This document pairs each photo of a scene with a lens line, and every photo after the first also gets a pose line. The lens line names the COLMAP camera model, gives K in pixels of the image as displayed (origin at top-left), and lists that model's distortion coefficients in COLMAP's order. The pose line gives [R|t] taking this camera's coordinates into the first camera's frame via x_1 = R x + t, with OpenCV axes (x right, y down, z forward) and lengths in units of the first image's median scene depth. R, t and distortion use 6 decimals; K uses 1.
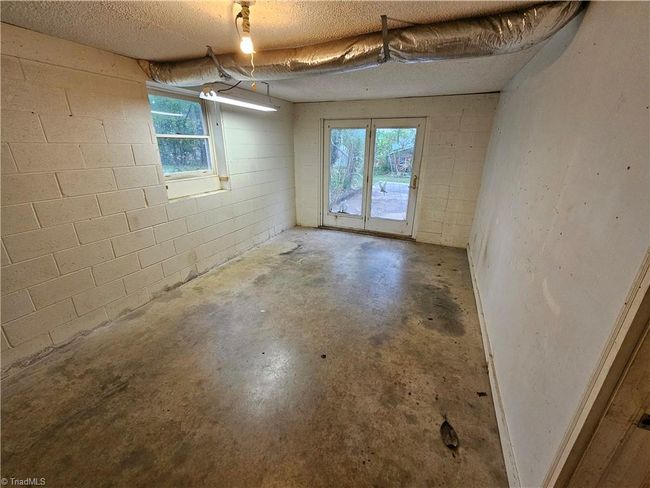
lens RADIAL K [[266.9, 0, 325.2], [0, 266.9, 242.0], [0, 0, 1]] dist [-0.000610, -0.000321]
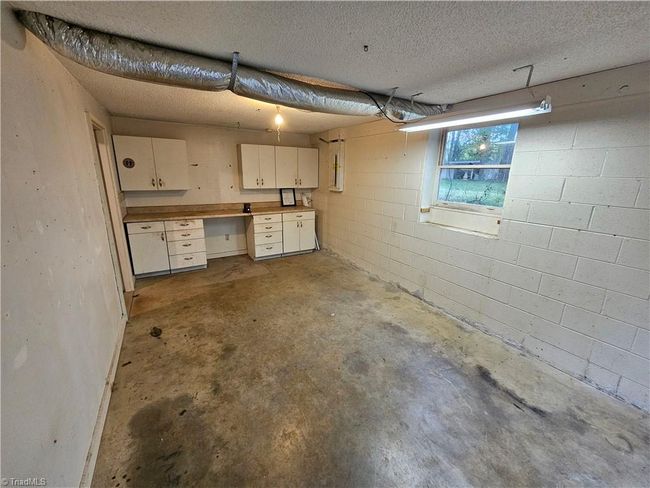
lens RADIAL K [[266.9, 0, 325.5], [0, 266.9, 243.1], [0, 0, 1]] dist [-0.000610, -0.000321]
pose [[-0.583572, 0.191537, -0.789150, 0.572363], [-0.301060, 0.851505, 0.429303, -0.439953], [0.754193, 0.488111, -0.439251, 1.224259]]
